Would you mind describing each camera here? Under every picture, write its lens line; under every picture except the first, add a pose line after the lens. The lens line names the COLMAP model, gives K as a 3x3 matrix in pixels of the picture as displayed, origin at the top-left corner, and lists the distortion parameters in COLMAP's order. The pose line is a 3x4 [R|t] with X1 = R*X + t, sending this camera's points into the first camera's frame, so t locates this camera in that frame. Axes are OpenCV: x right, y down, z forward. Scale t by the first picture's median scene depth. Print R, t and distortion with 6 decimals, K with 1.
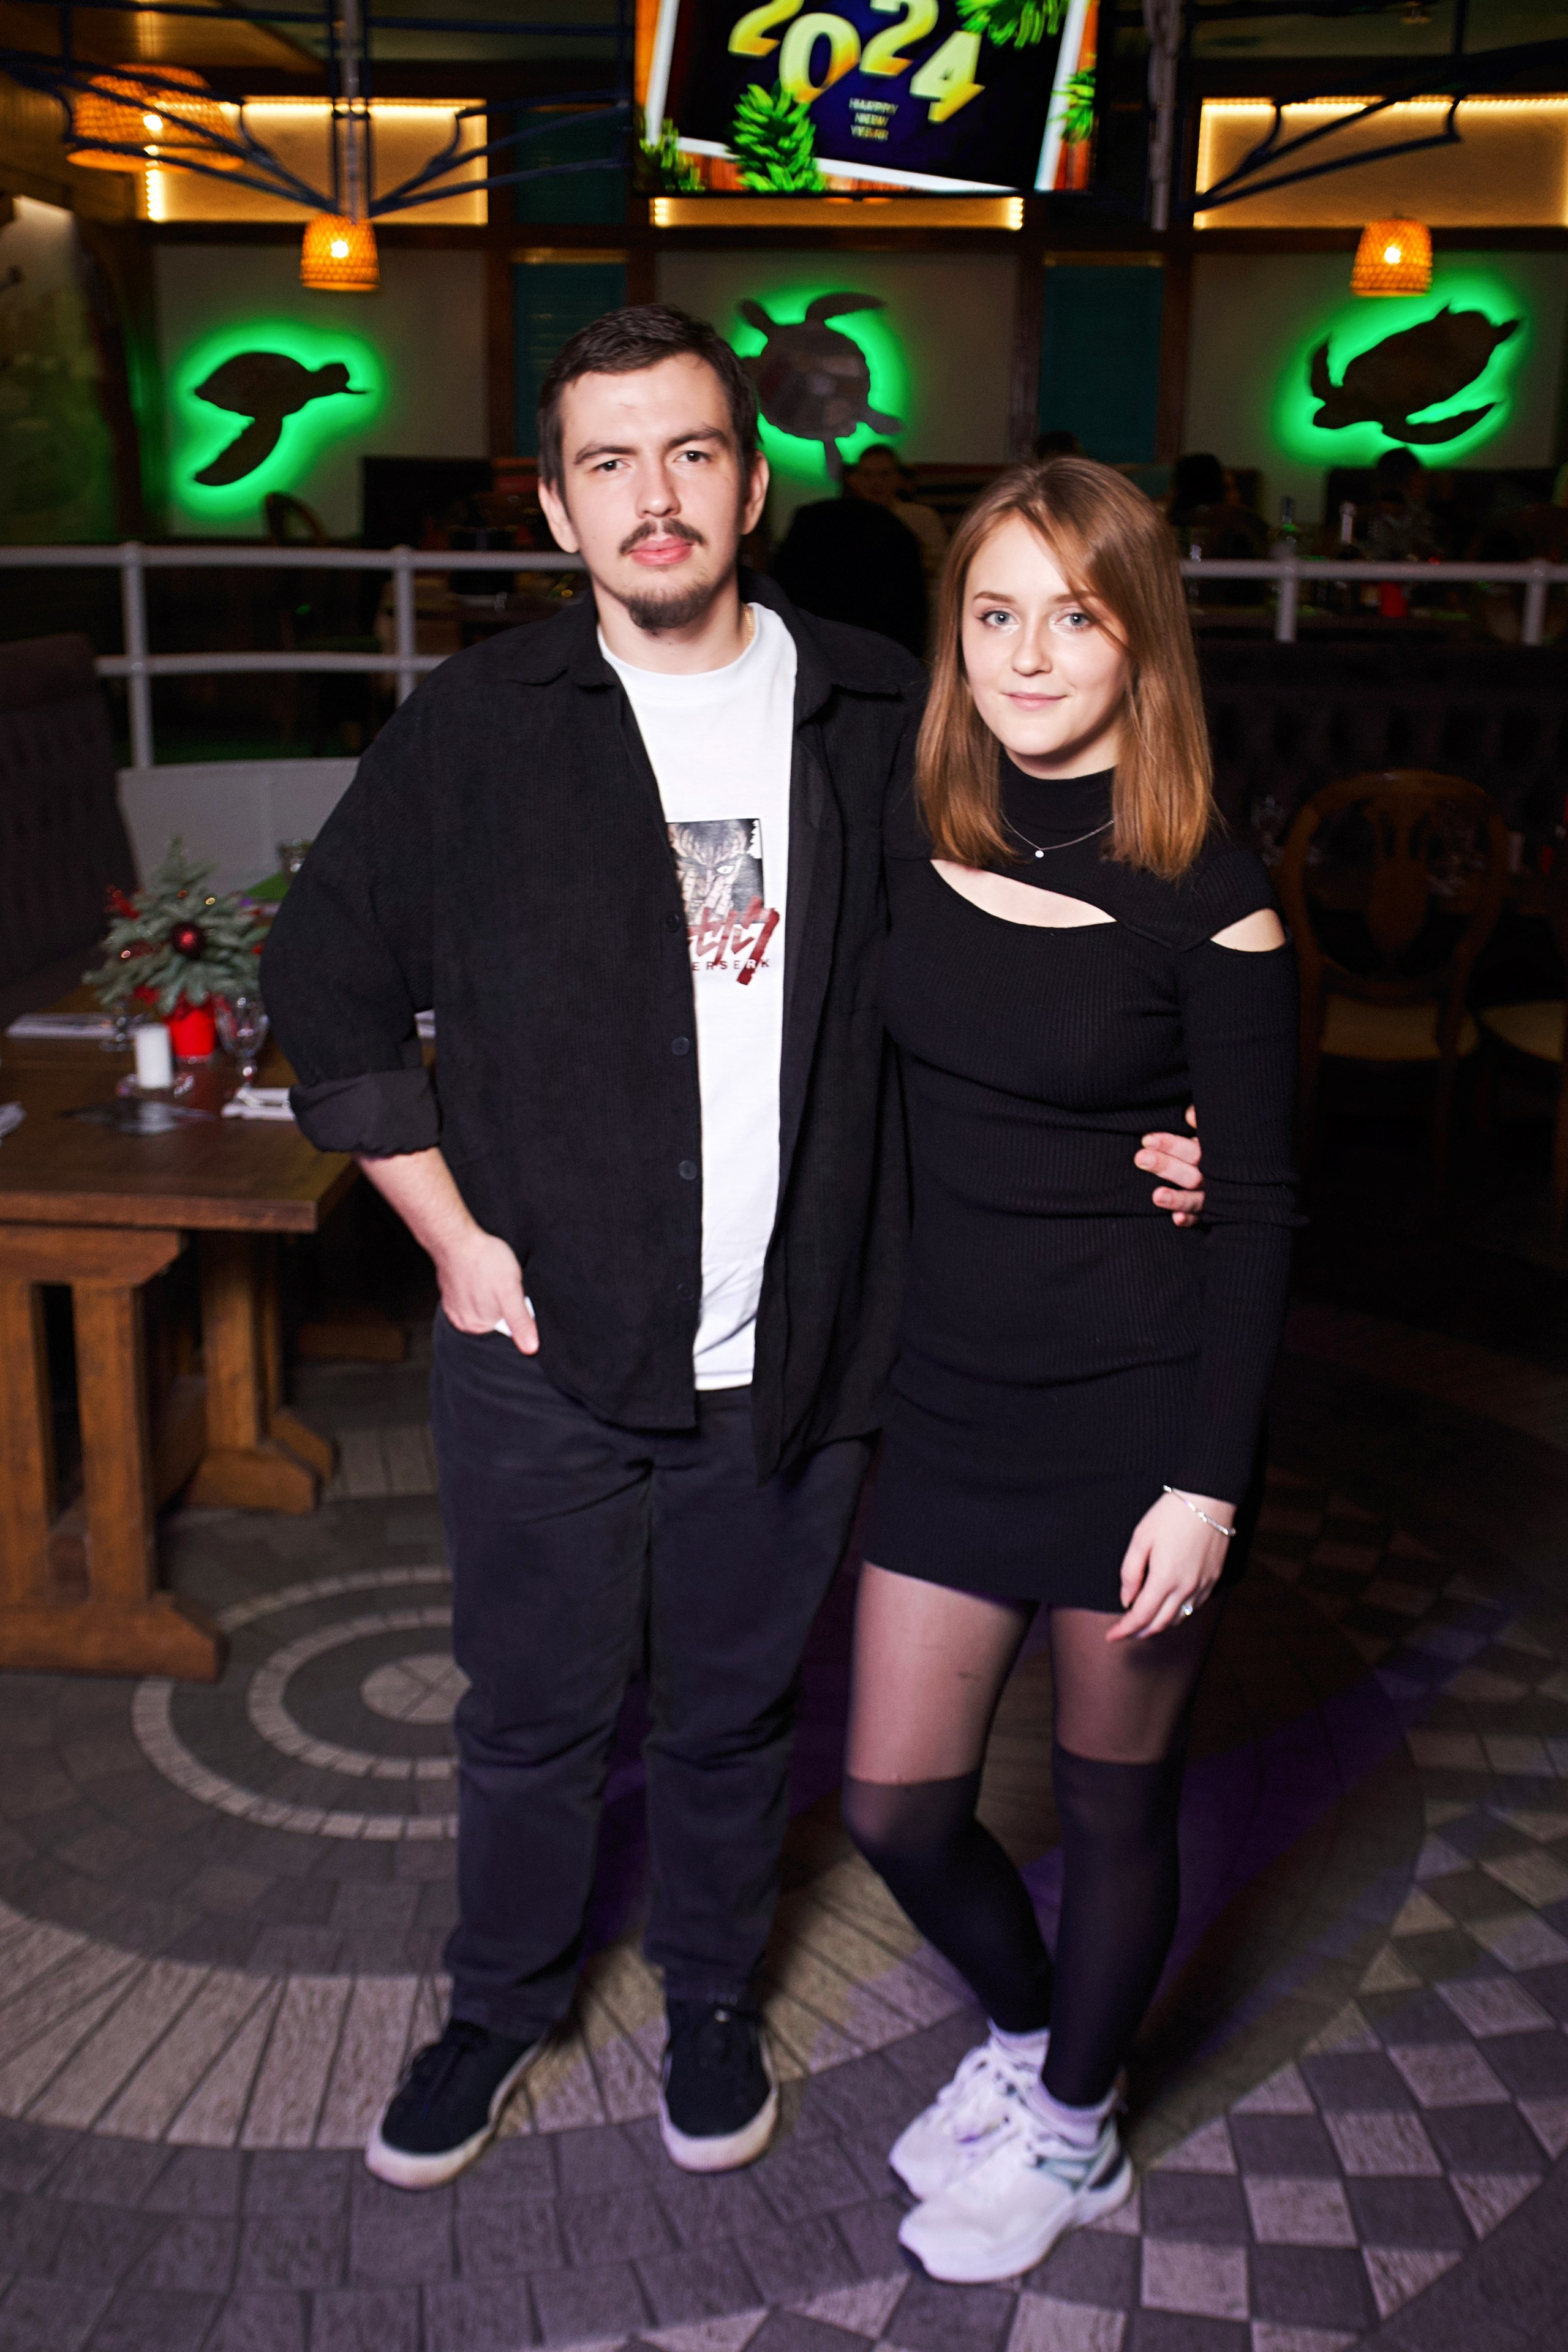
lens RADIAL K [[2486.5, 0, 753.7], [0, 2486.5, 1234.2], [0, 0, 1]] dist [0.043430, 0.000000]
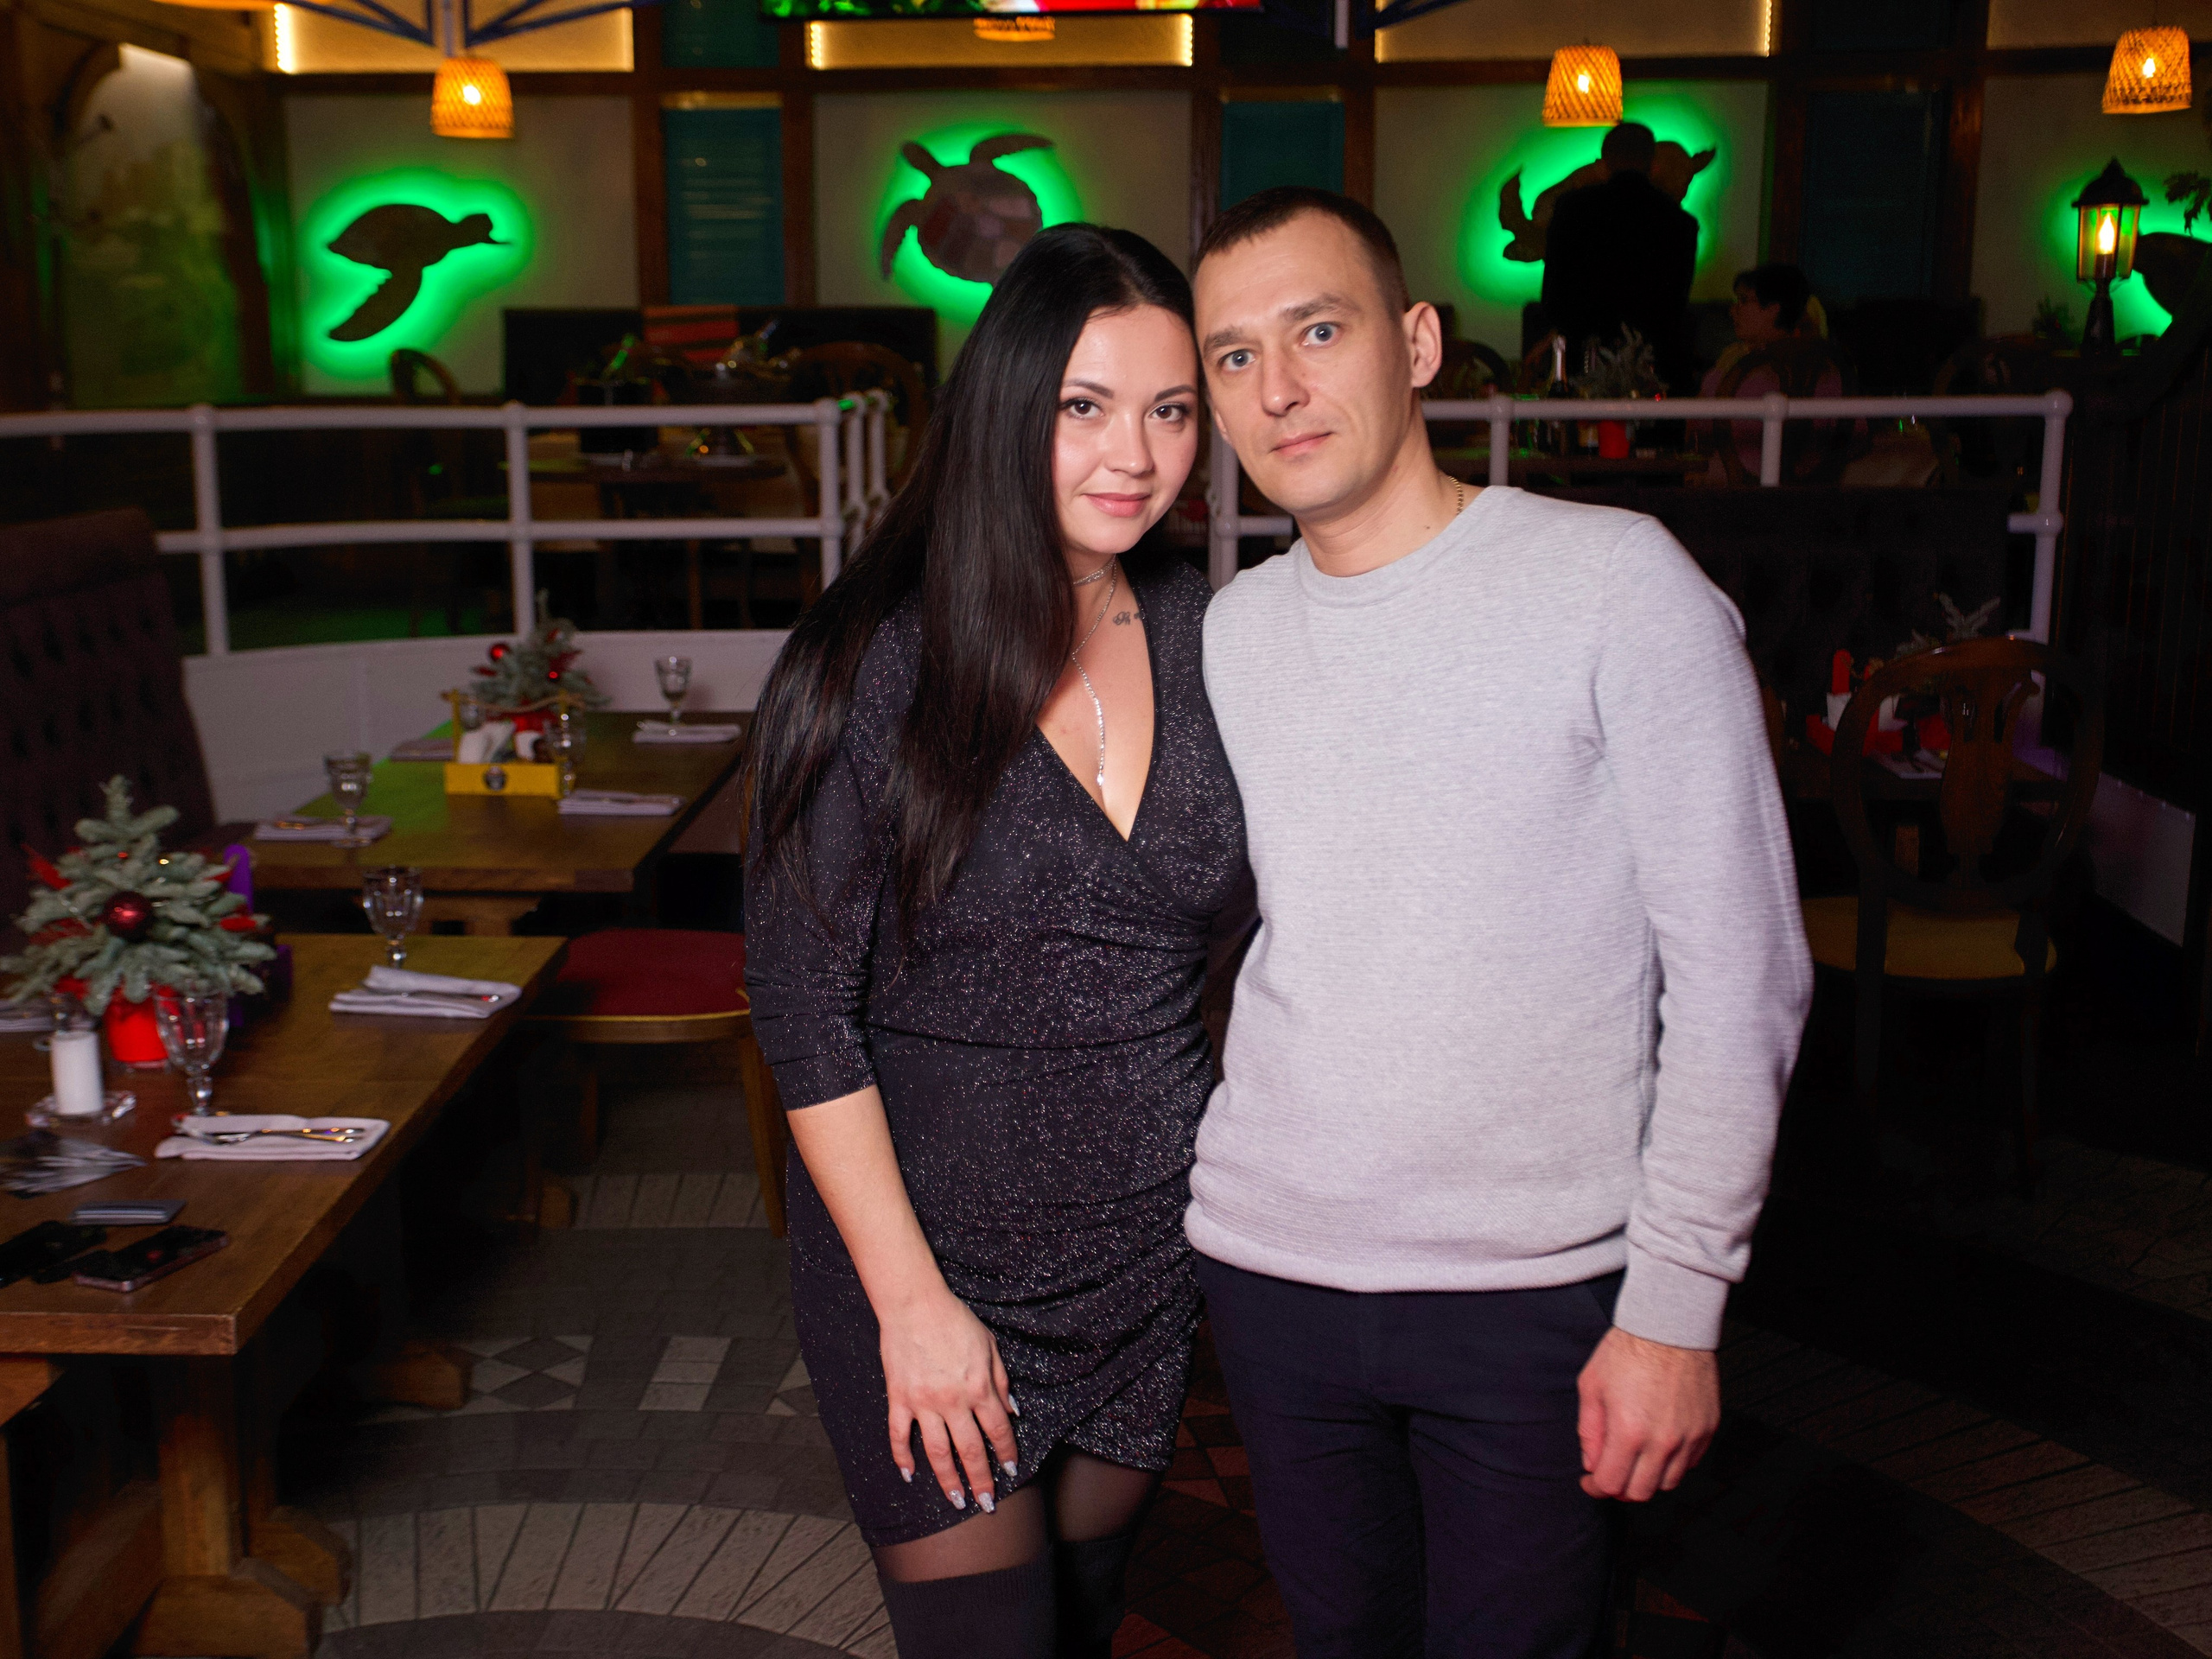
lens RADIAL K [[2516.1, 0, 1023.6], [0, 2516.1, 848.0], [0, 0, 1]] dist [0.040391, 0.000000]
pose [[0.999342, -0.024313, 0.026902, 0.014124], [0.026619, 0.995678, -0.088978, -0.032041], [-0.024622, 0.089636, 0.995670, 0.112060]]
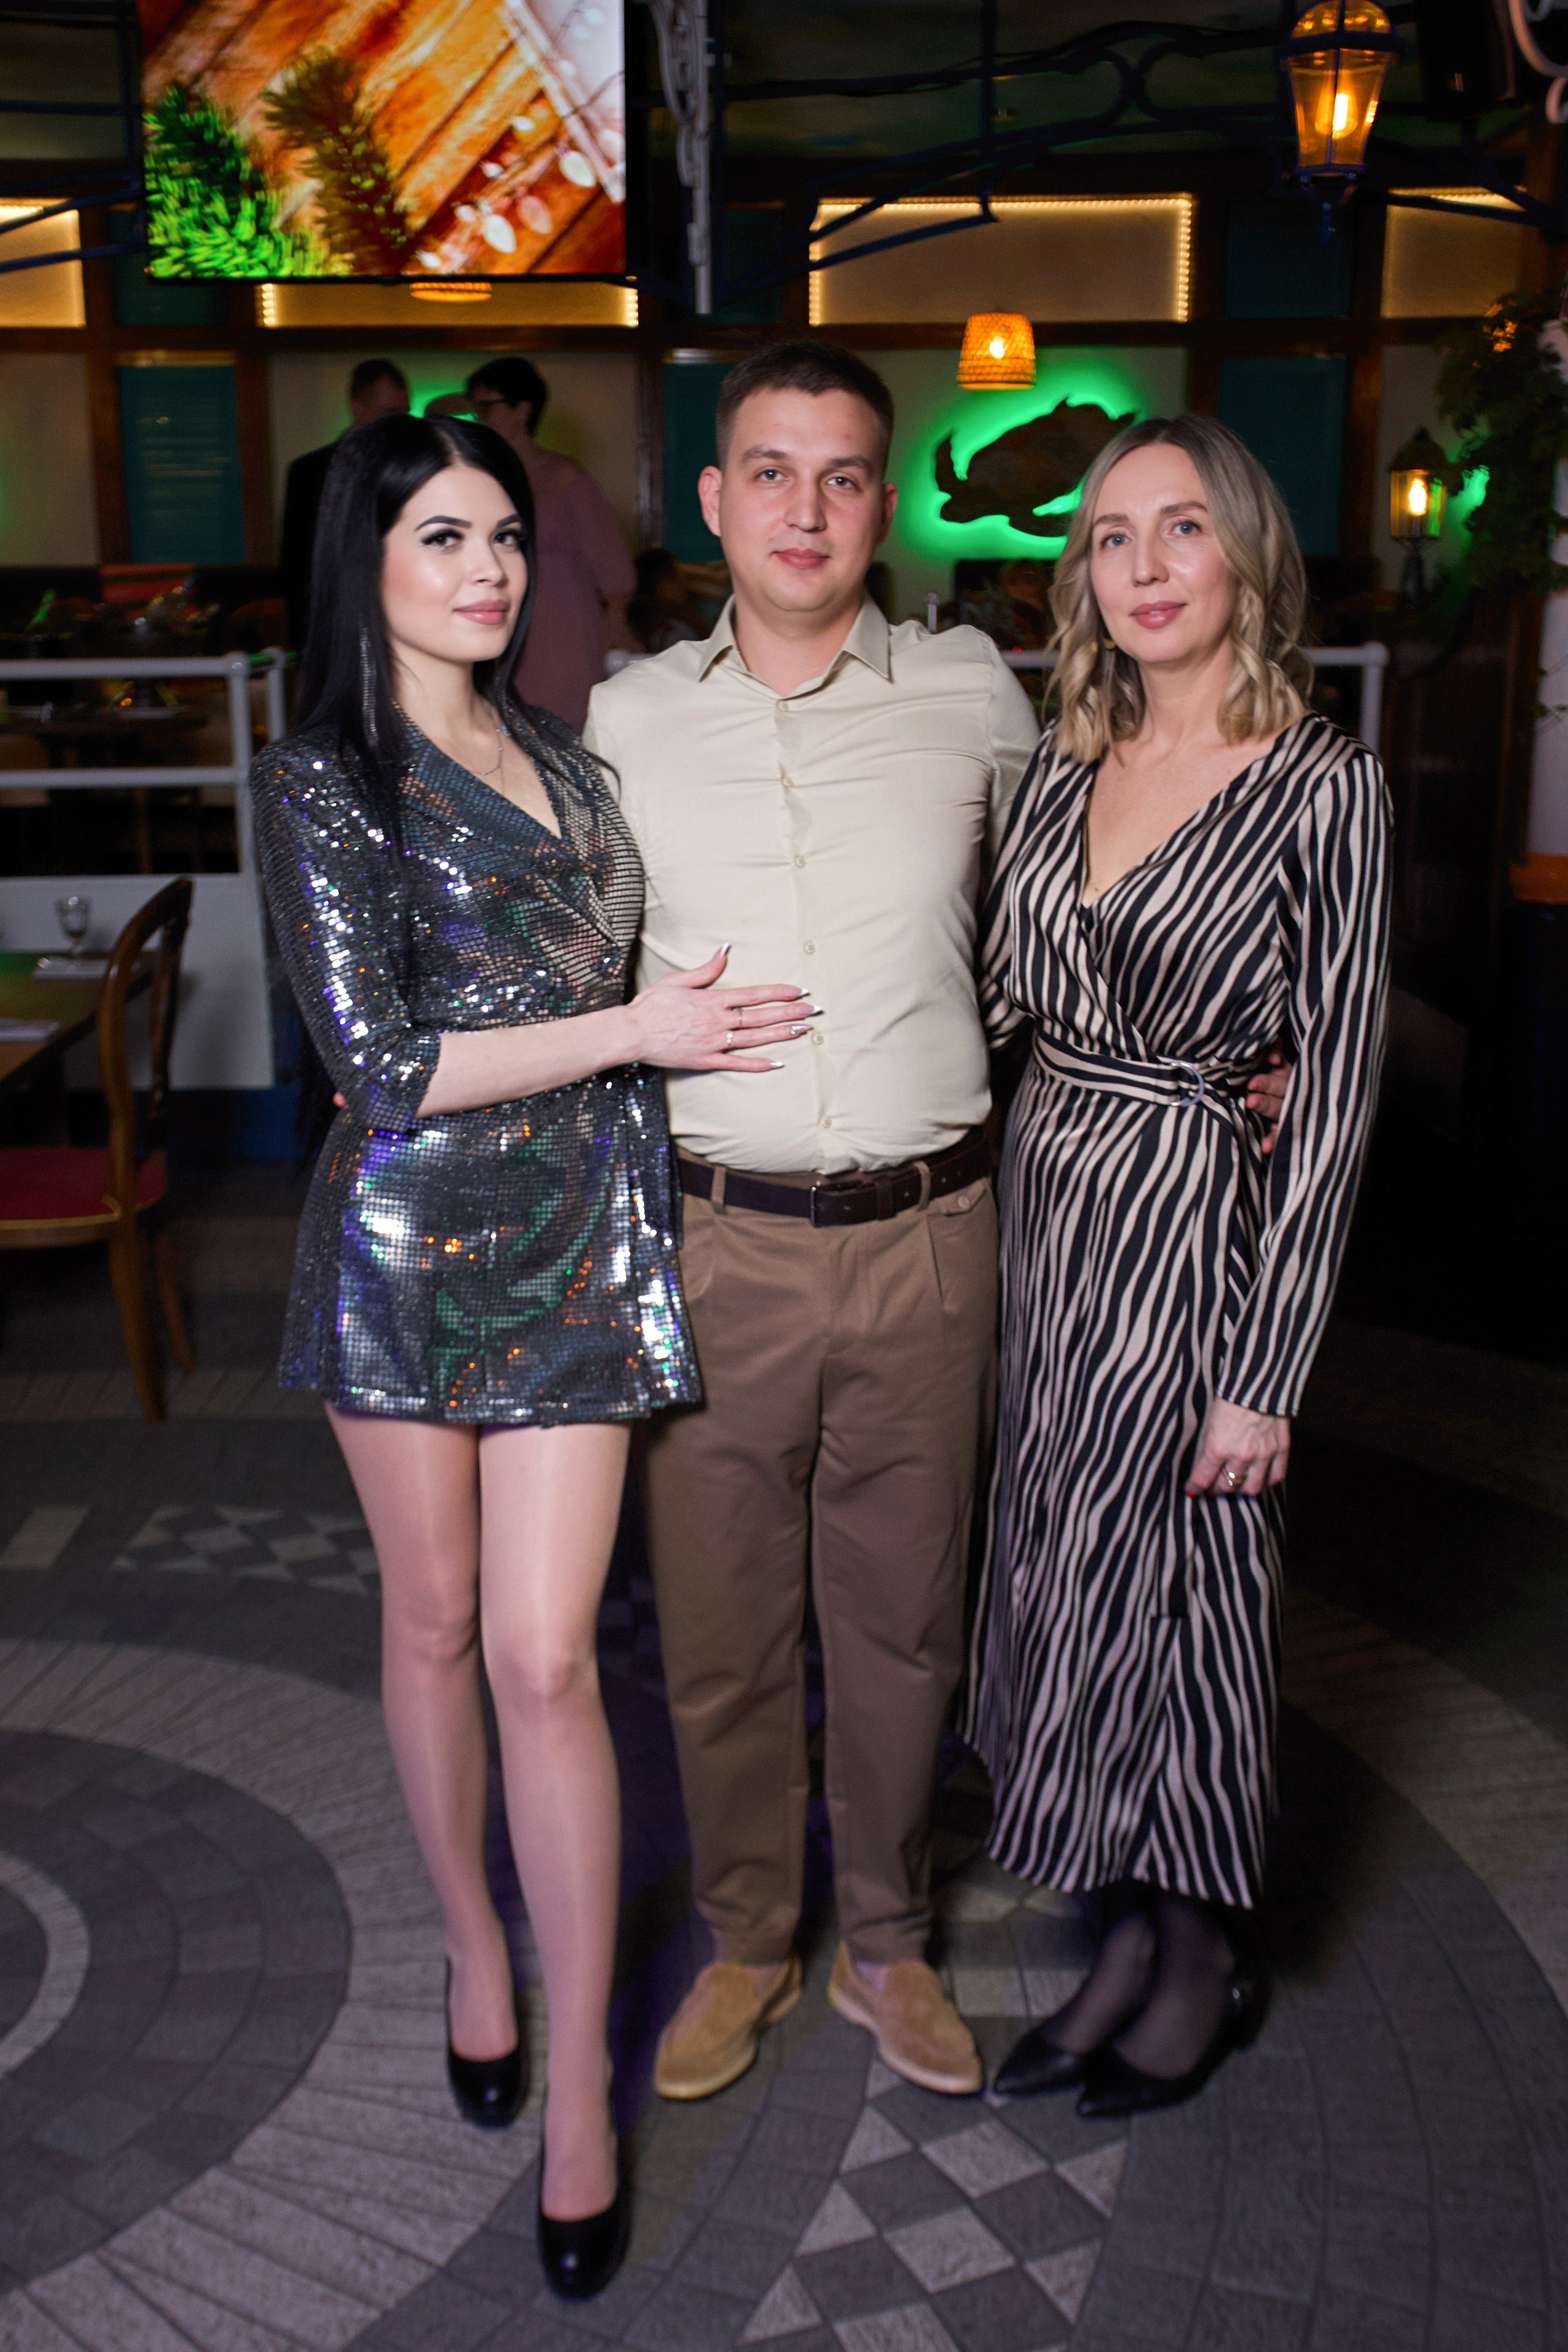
lens RADIAL K [[2476.5, 0, 717.3], [0, 2476.5, 1232.5], [0, 0, 1]] dist [0.045545, 0.000000]
pose [[0.995467, -0.042858, 0.084903, 0.066139], [0.046122, 0.998256, -0.036858, -0.012926], [-0.083175, 0.040607, 0.995707, 0.058500]]
